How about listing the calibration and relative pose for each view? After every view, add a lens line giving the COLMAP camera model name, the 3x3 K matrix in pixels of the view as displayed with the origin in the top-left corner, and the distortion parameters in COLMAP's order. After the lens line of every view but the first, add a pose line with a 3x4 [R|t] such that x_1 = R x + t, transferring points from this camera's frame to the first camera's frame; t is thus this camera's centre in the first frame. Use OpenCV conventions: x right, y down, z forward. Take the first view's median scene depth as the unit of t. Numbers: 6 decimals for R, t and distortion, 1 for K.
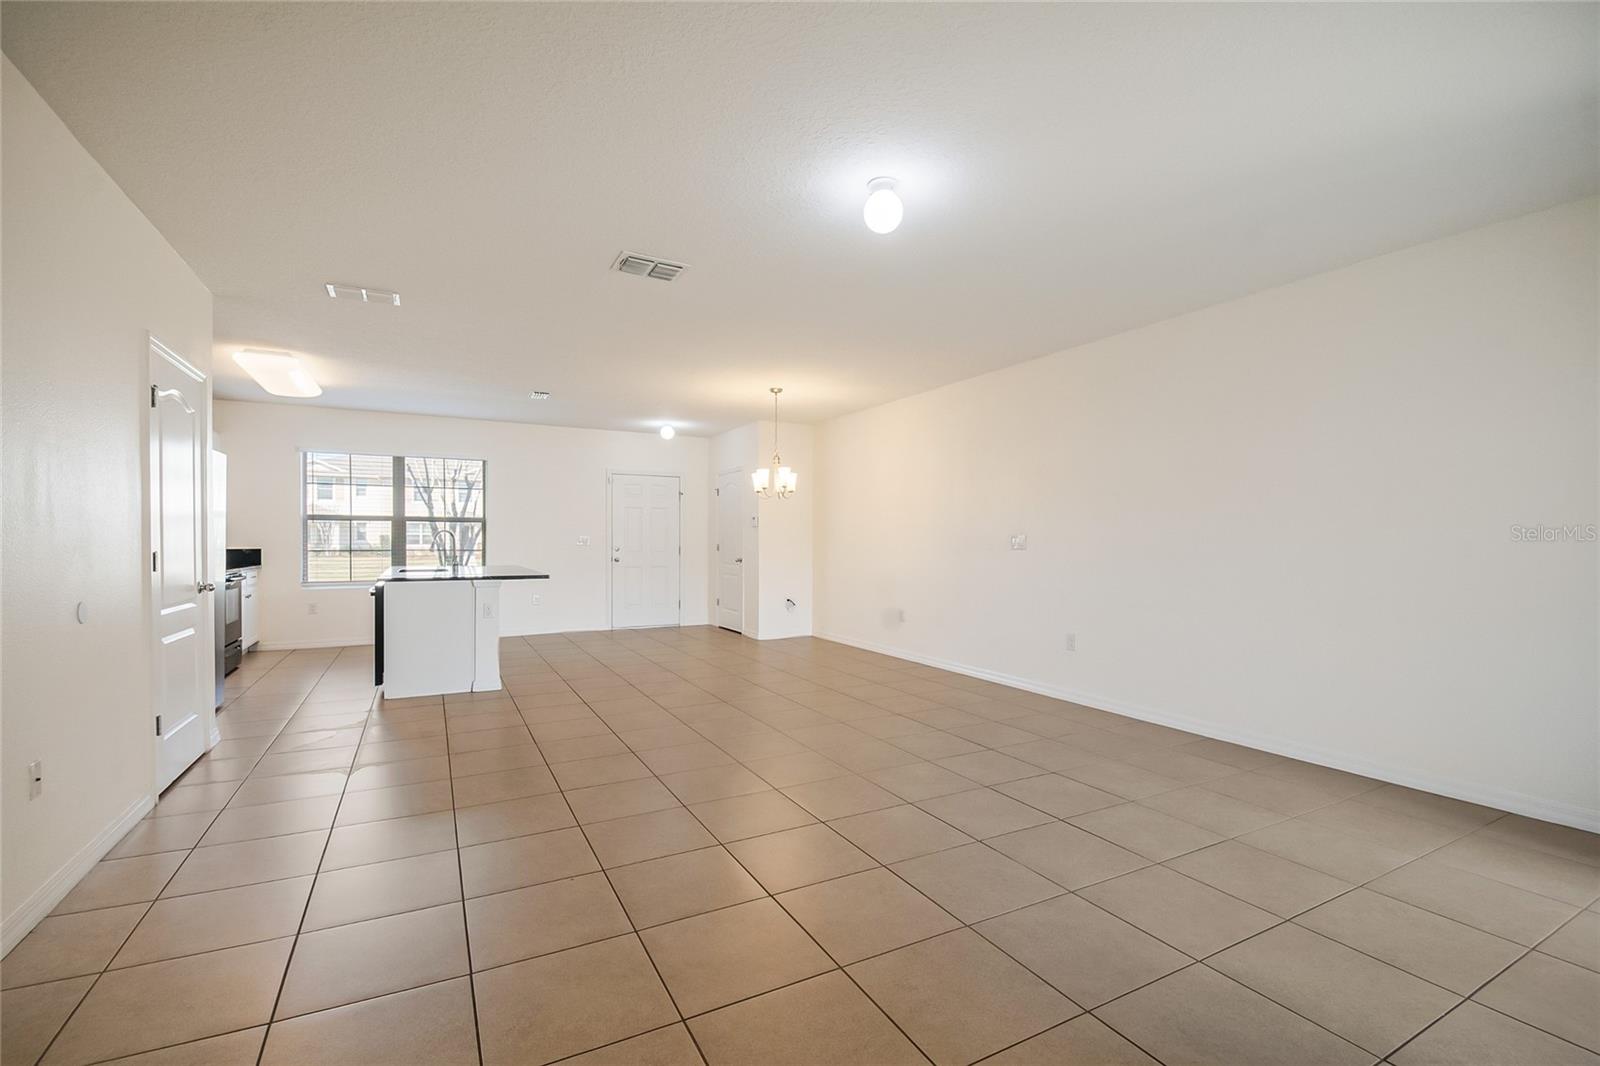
lens RADIAL K [[707.3, 0, 801.5], [0, 707.3, 548.0], [0, 0, 1]] dist [-0.001134, -0.000228]
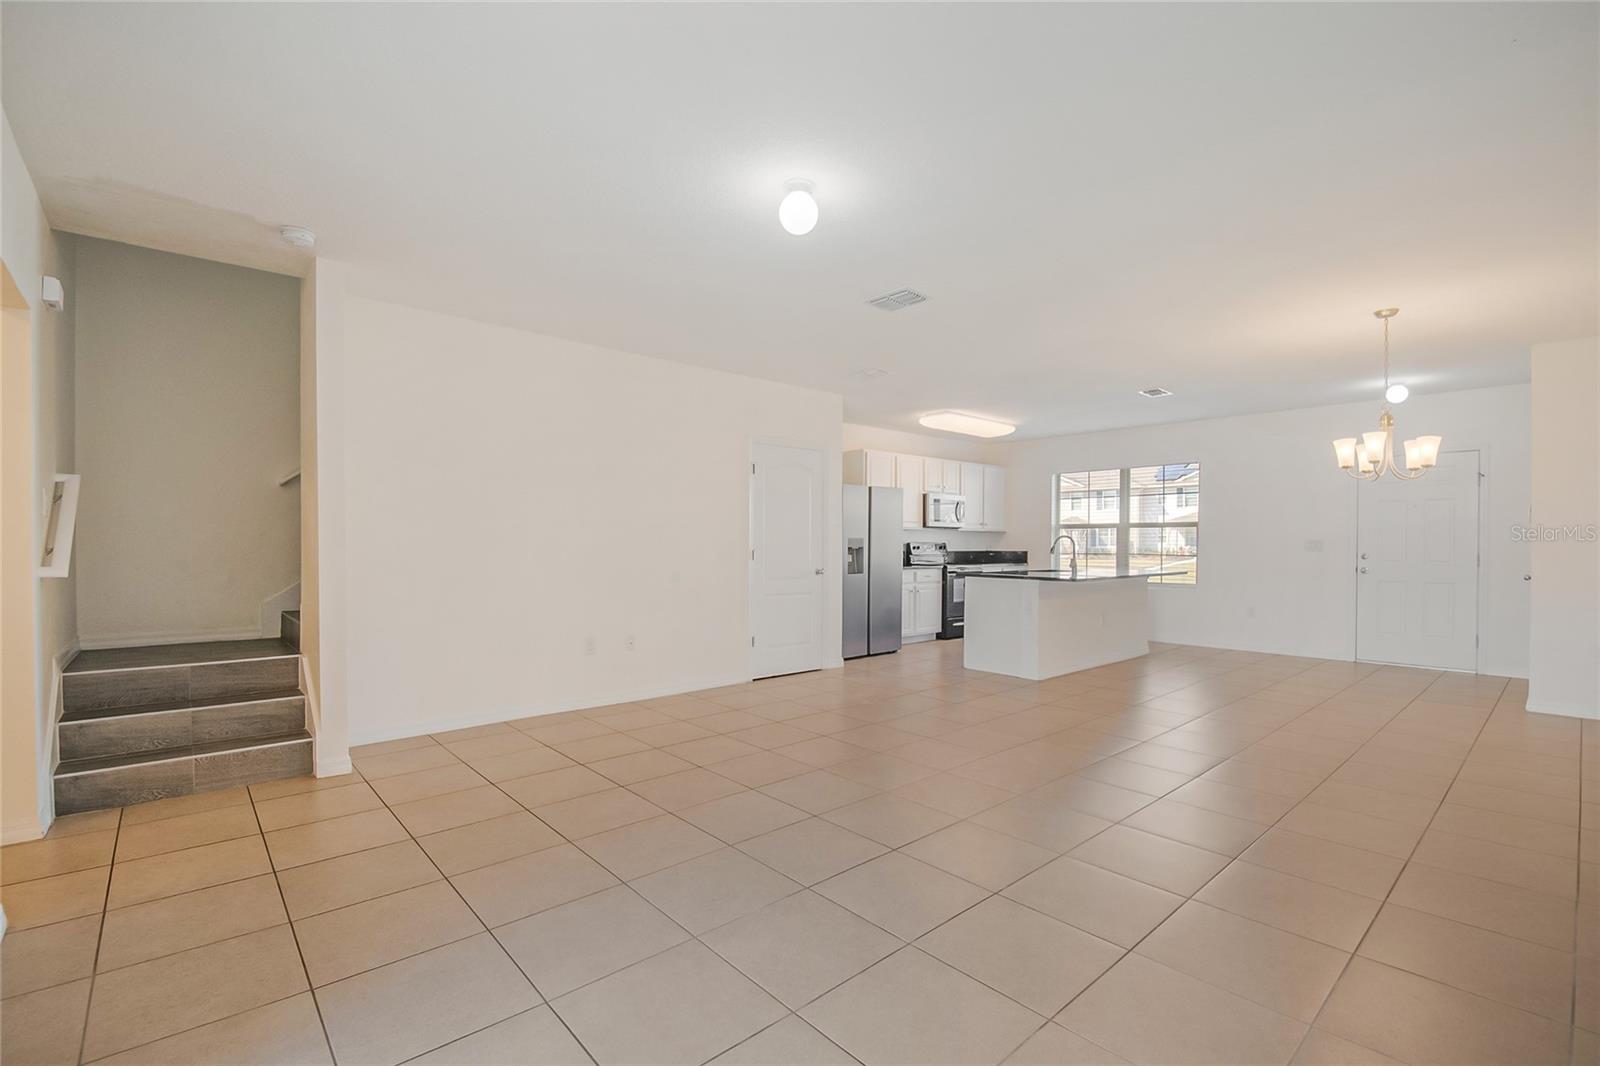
lens RADIAL K [[707.3, 0, 801.5], [0, 707.3, 548.0], [0, 0, 1]] dist [-0.001134, -0.000228]
pose [[0.238221, 0.002298, -0.971208, 0.373816], [-0.010736, 0.999942, -0.000267, -0.001207], [0.971152, 0.010491, 0.238232, 0.259139]]
